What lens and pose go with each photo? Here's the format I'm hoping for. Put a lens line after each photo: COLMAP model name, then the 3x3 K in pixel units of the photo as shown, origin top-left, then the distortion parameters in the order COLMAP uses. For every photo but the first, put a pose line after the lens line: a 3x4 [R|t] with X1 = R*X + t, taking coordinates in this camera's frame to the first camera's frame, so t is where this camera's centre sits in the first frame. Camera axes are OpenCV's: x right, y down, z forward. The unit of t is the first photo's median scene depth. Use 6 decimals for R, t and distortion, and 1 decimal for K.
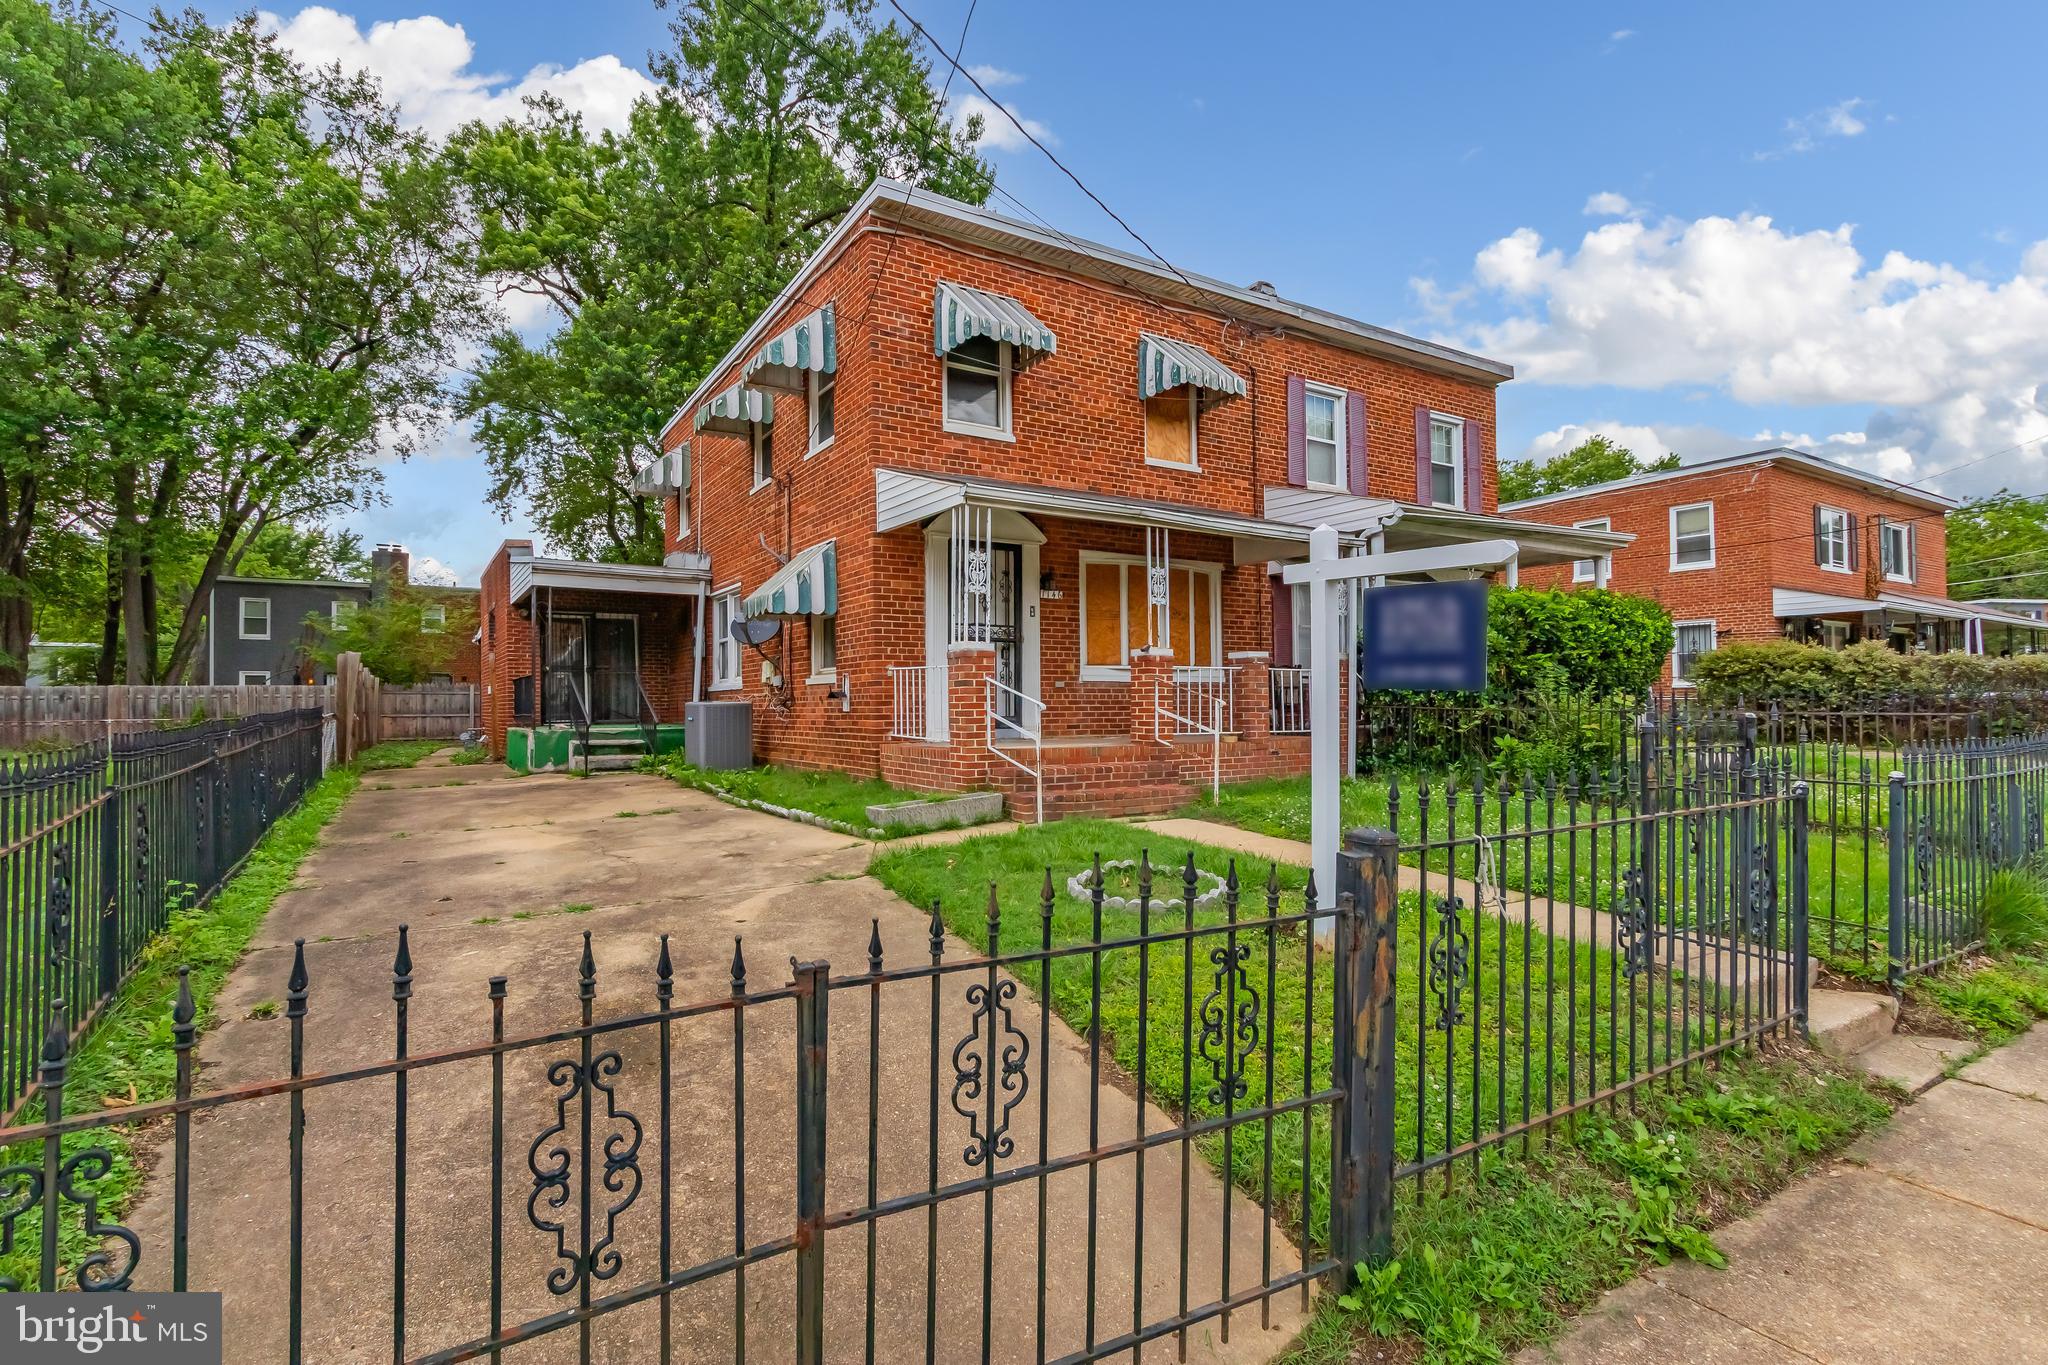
lens RADIAL K [[942.4, 0, 1012.3], [0, 942.4, 690.9], [0, 0, 1]] dist [0.000947, -0.000474]
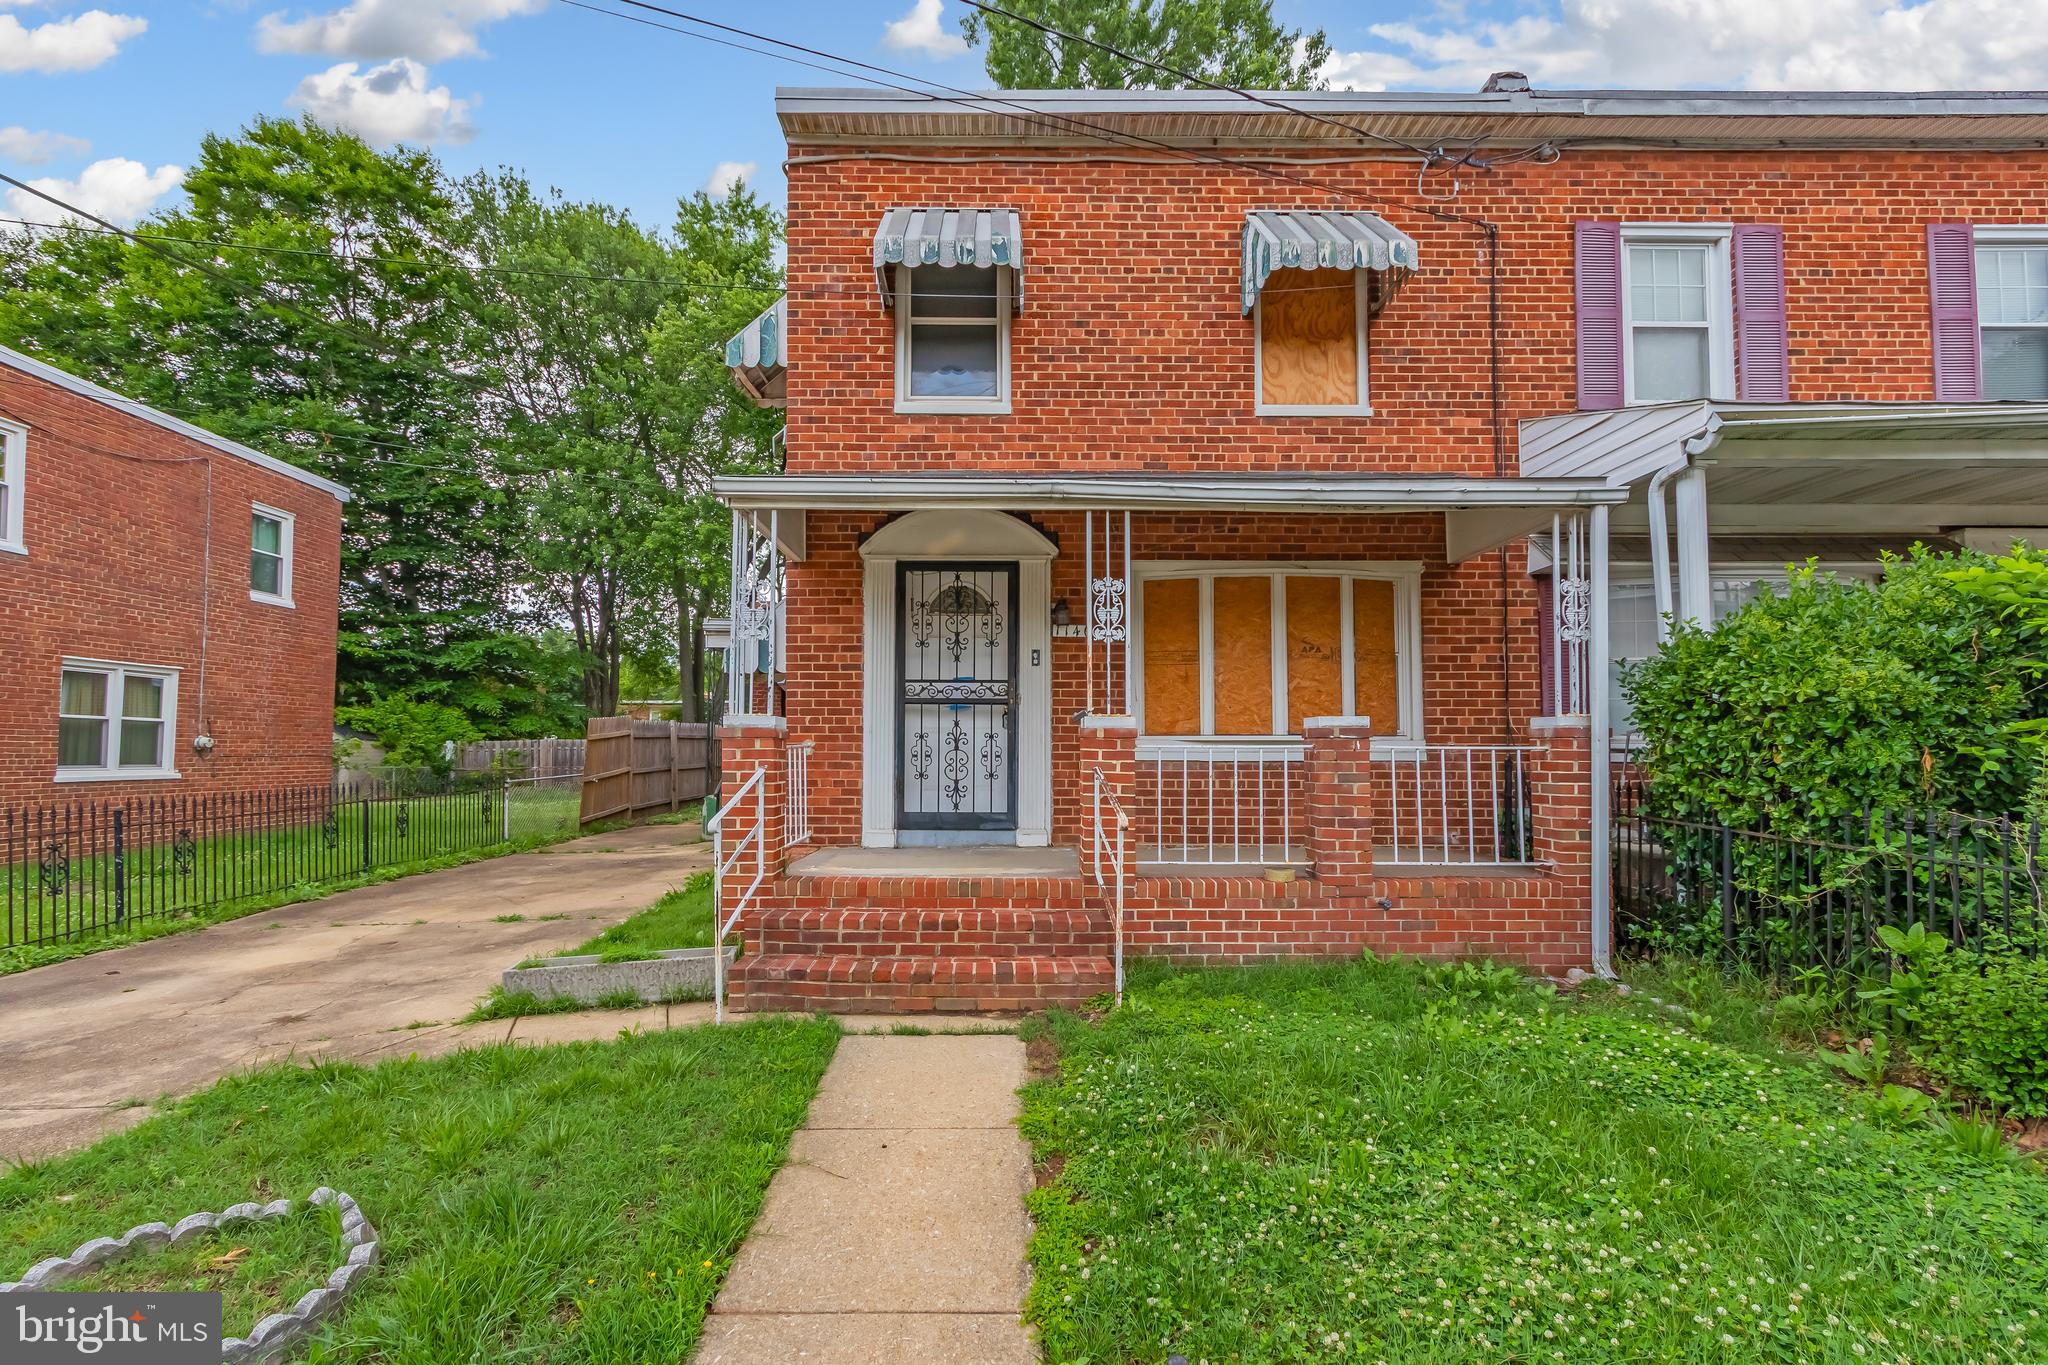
lens RADIAL K [[956.3, 0, 1021.0], [0, 956.3, 714.7], [0, 0, 1]] dist [0.000519, -0.000171]
pose [[0.858589, -0.010369, -0.512559, 0.321068], [-0.000219, 0.999788, -0.020593, -0.025946], [0.512664, 0.017793, 0.858405, 0.359061]]
